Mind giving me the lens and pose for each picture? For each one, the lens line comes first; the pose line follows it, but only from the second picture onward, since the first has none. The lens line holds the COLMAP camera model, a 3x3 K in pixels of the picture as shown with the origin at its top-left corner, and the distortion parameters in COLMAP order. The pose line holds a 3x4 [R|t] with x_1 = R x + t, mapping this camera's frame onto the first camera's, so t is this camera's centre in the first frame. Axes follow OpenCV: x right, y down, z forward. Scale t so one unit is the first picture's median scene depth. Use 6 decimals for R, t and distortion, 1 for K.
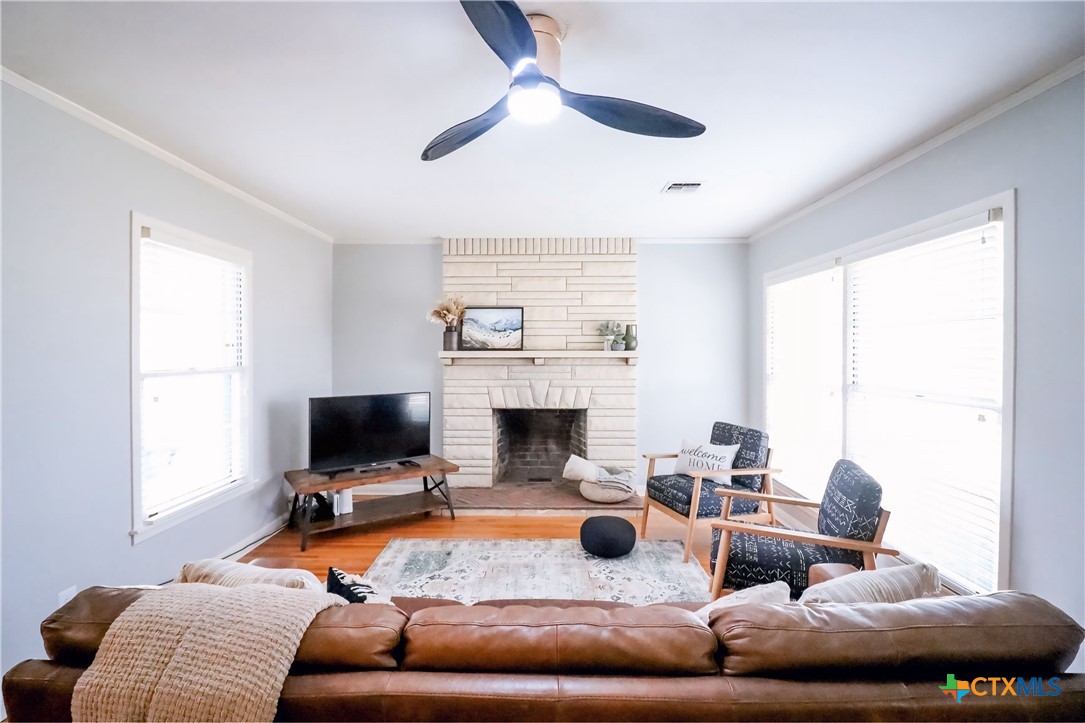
lens RADIAL K [[513.6, 0, 542.5], [0, 513.6, 361.5], [0, 0, 1]] dist [0.014722, -0.000564]
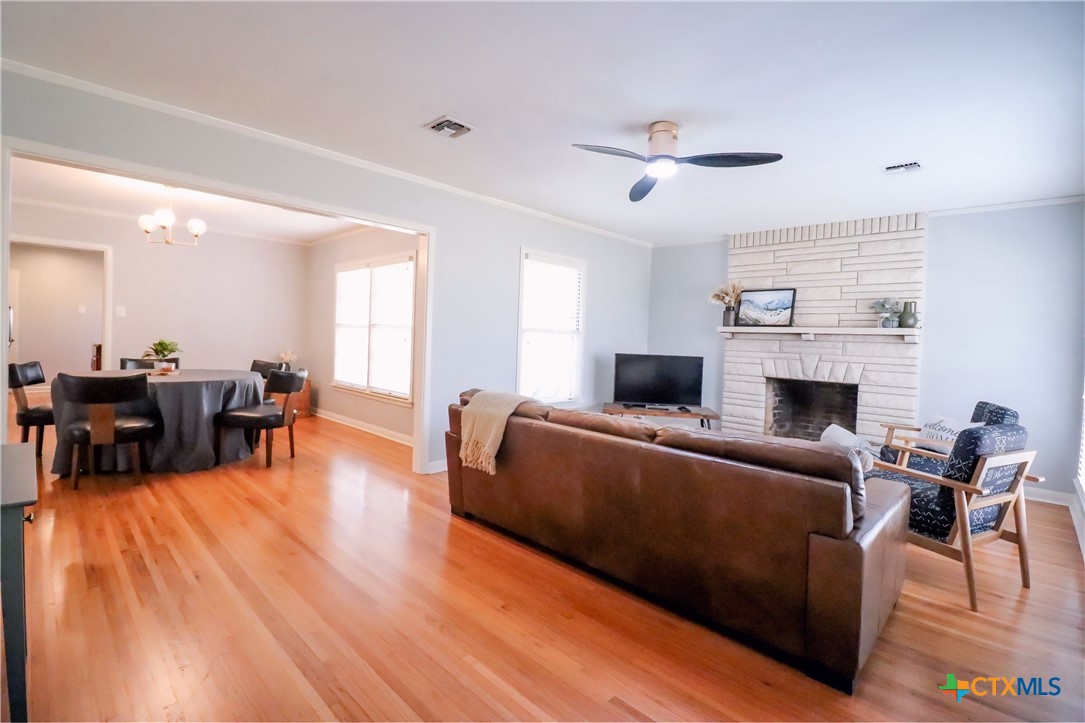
lens RADIAL K [[513.6, 0, 542.5], [0, 513.6, 361.5], [0, 0, 1]] dist [0.014722, -0.000564]
pose [[0.732407, 0.056747, -0.678498, 0.334085], [-0.048593, 0.998336, 0.031043, 0.046015], [0.679131, 0.010235, 0.733946, -0.206801]]
